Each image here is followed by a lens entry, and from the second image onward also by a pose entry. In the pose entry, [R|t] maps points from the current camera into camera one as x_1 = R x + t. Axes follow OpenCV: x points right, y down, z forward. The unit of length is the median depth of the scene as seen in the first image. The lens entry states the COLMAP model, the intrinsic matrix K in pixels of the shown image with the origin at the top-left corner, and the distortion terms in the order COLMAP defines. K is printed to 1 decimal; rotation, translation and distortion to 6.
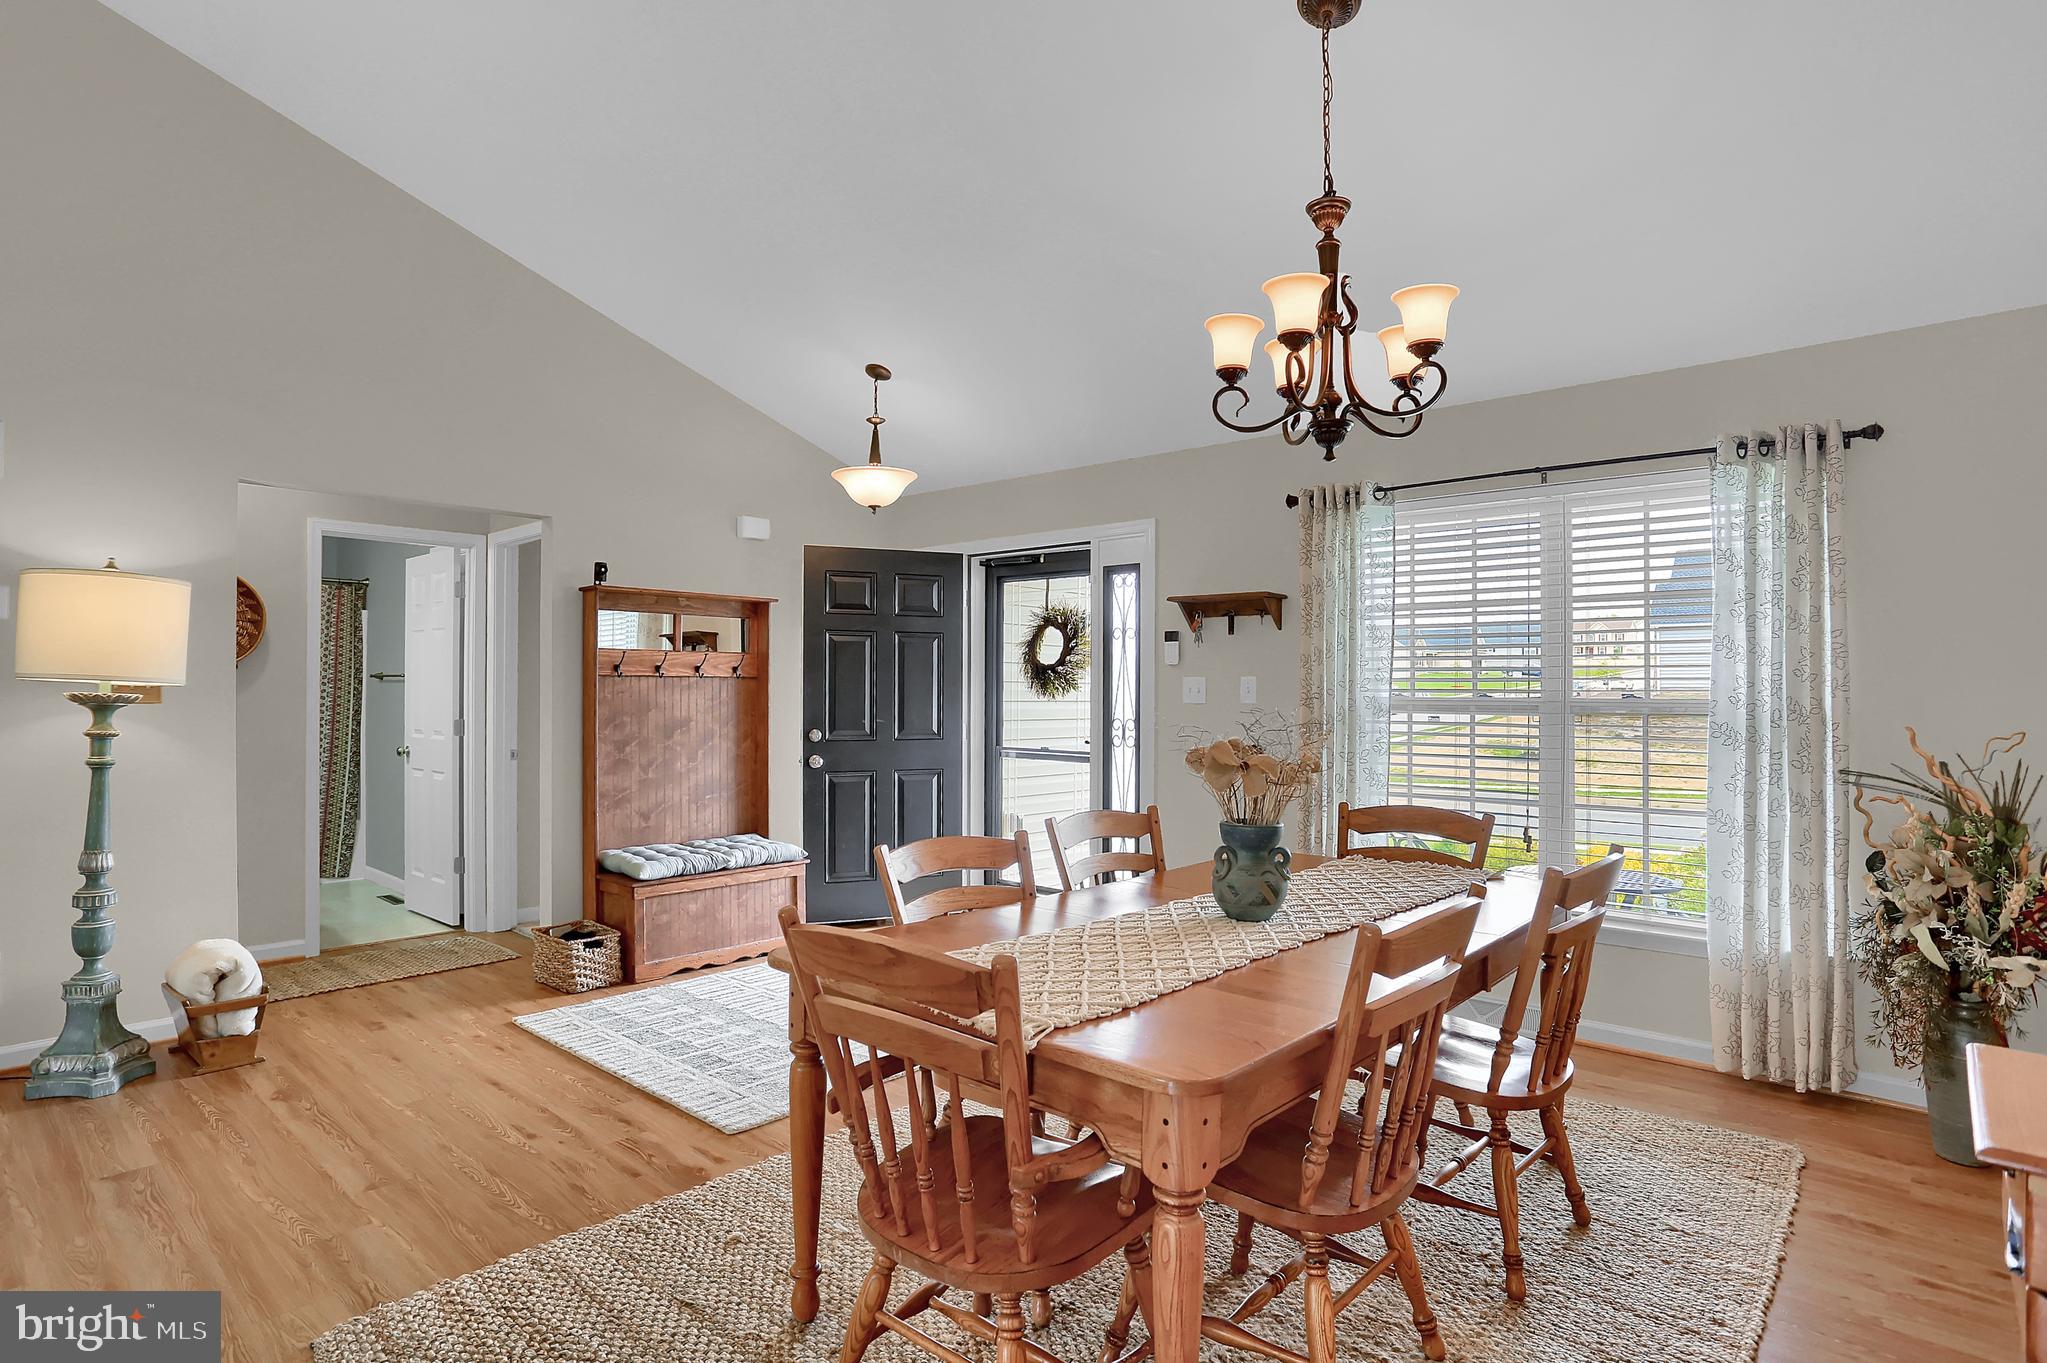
lens RADIAL K [[1065.6, 0, 1028.1], [0, 1065.6, 672.1], [0, 0, 1]] dist [-0.088874, 0.047465]
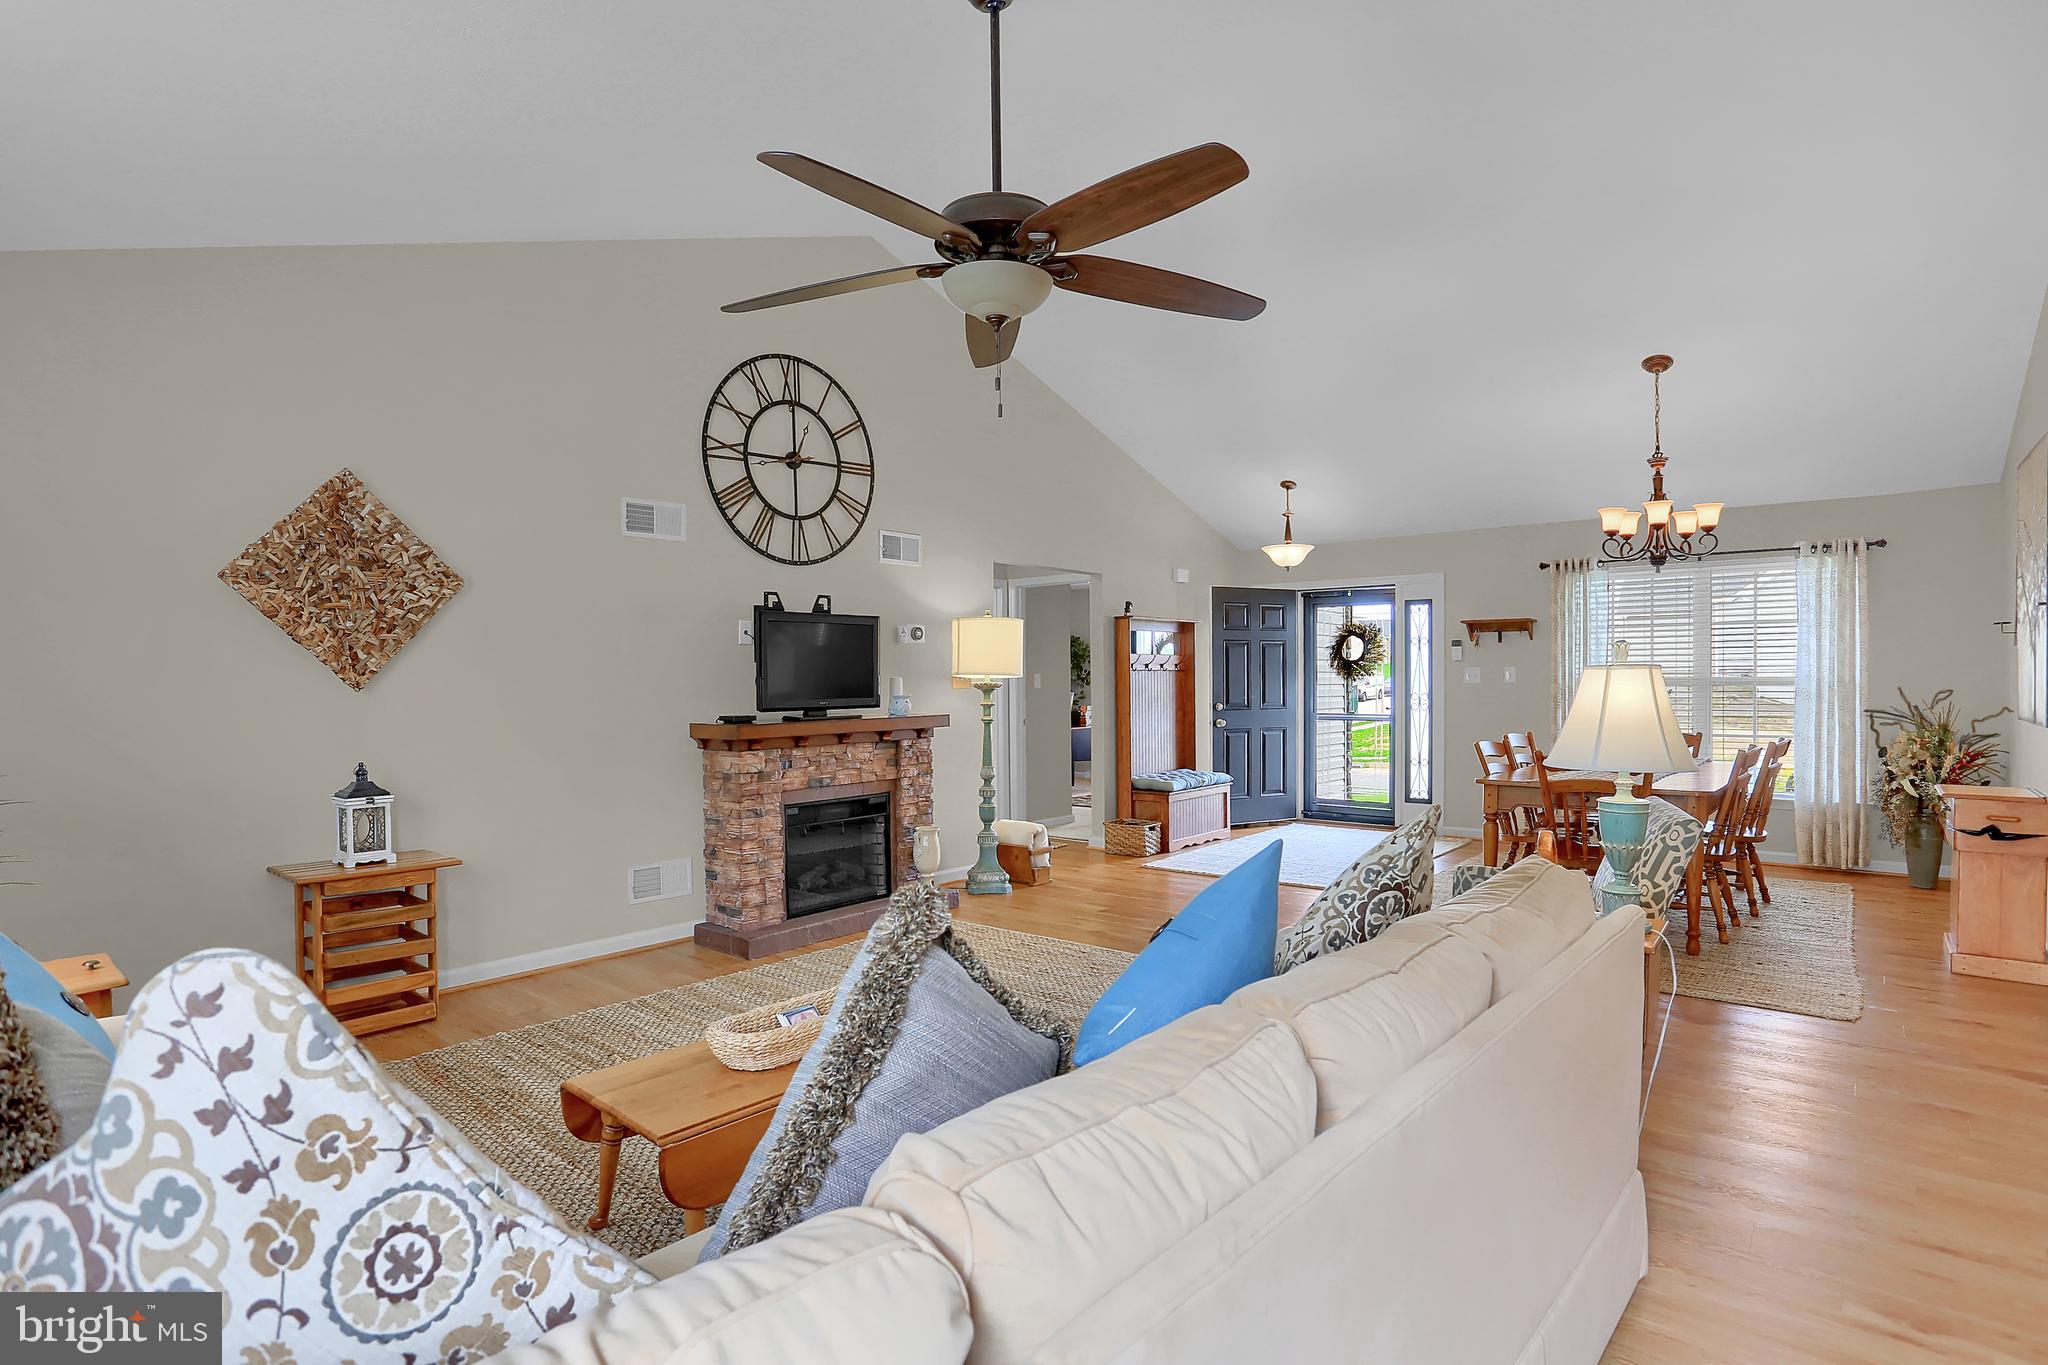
lens RADIAL K [[1039.8, 0, 1031.8], [0, 1039.8, 690.1], [0, 0, 1]] dist [-0.080654, 0.043604]
pose [[0.999404, -0.011711, 0.032458, -0.632196], [0.010858, 0.999594, 0.026327, -0.010075], [-0.032753, -0.025959, 0.999126, -0.639838]]
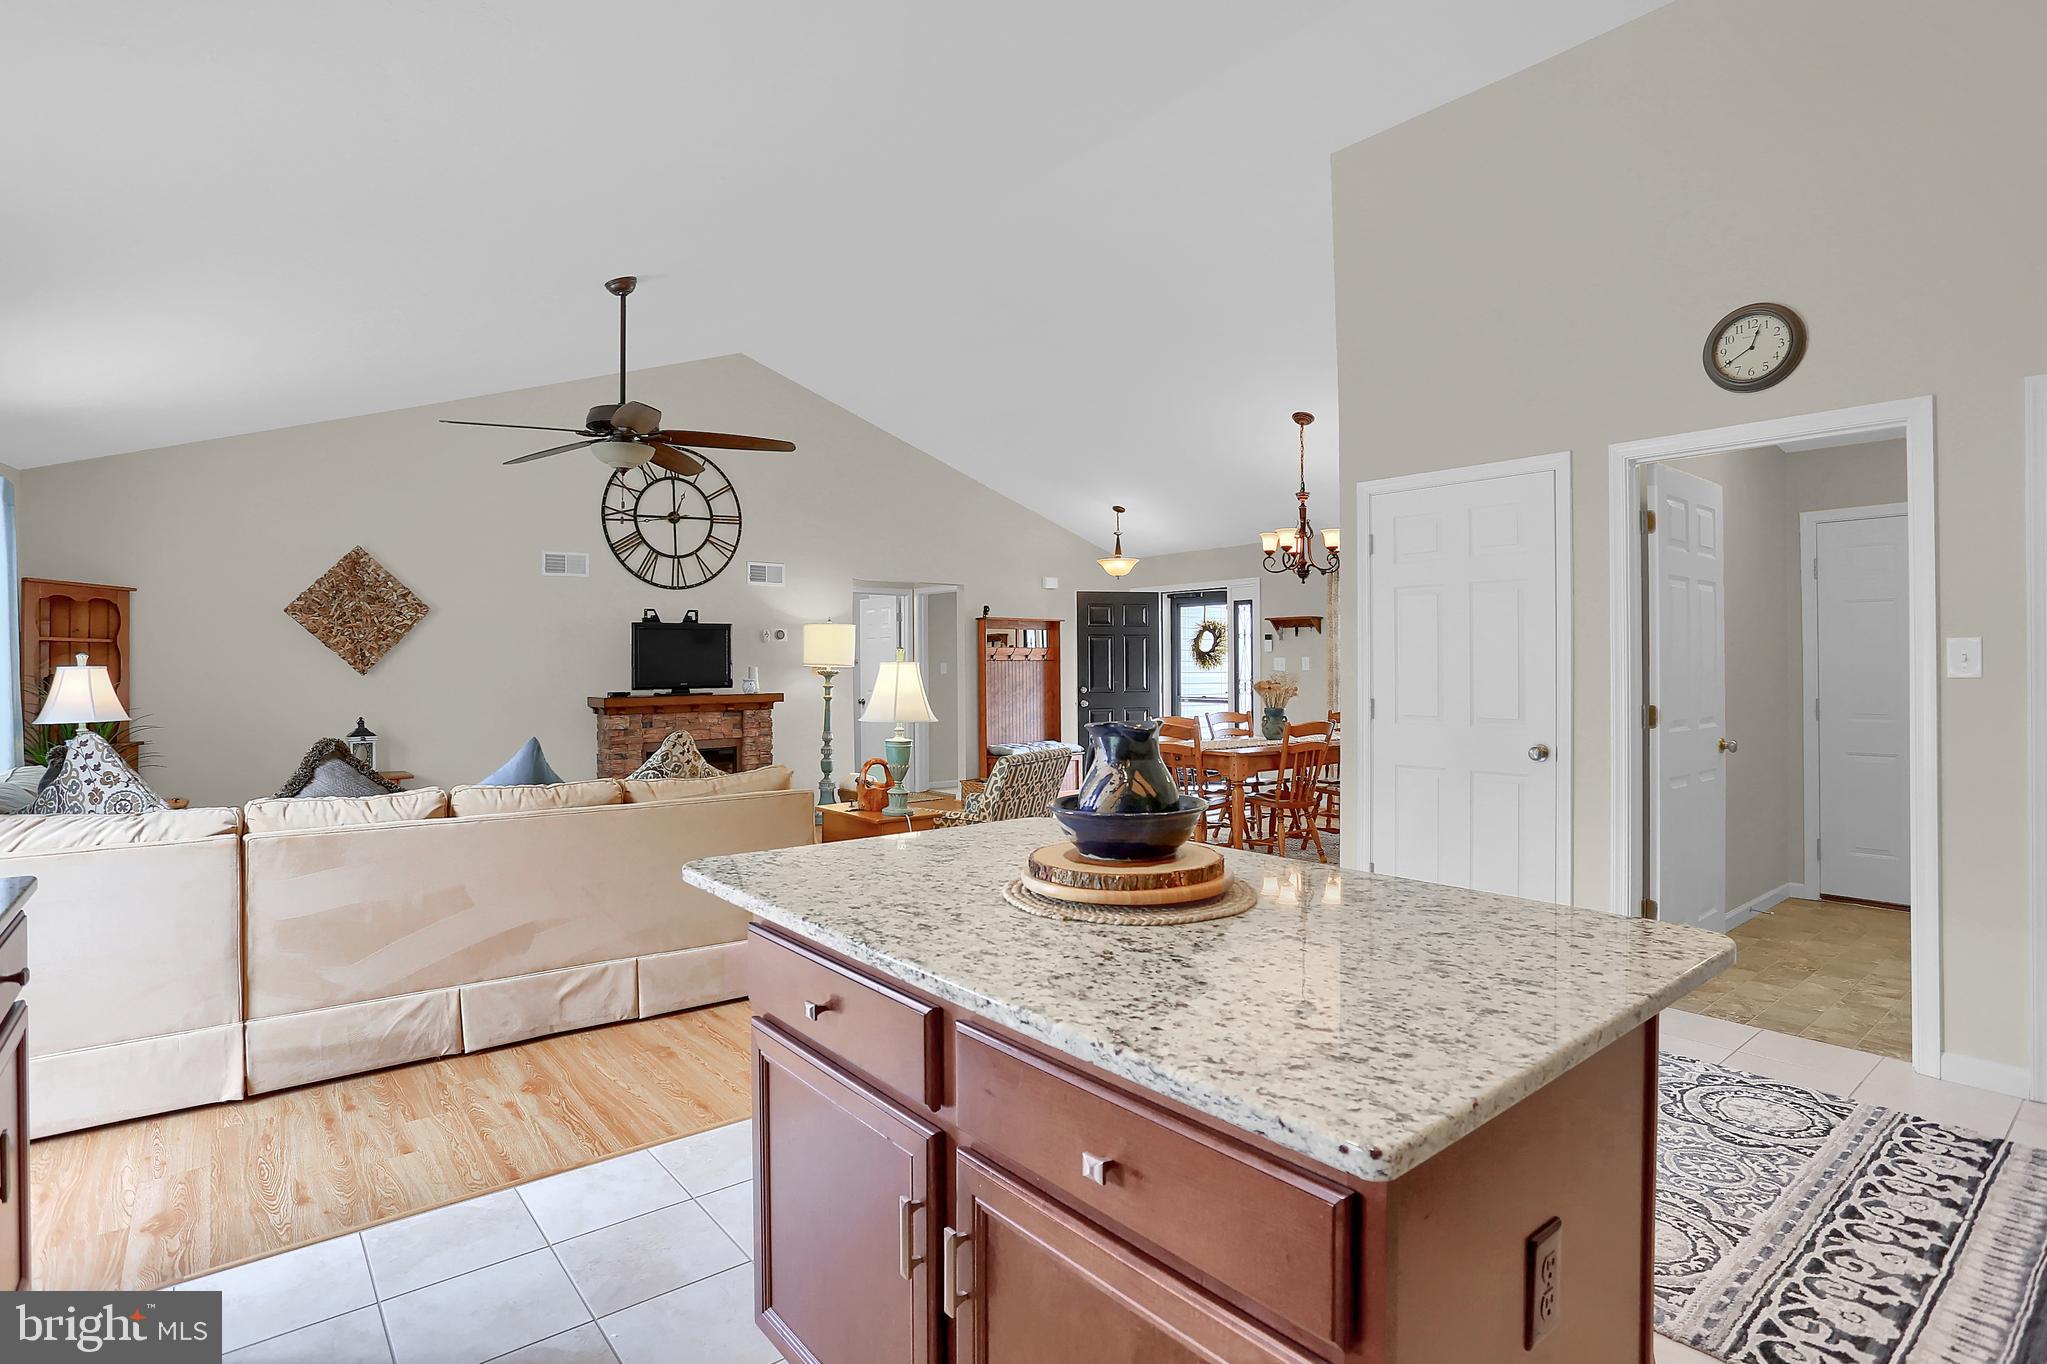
lens RADIAL K [[1040.1, 0, 1018.2], [0, 1040.1, 654.0], [0, 0, 1]] dist [-0.076411, 0.039213]
pose [[0.987113, -0.012665, -0.159520, -0.018793], [0.013207, 0.999910, 0.002338, -0.013899], [0.159476, -0.004414, 0.987192, -1.054288]]
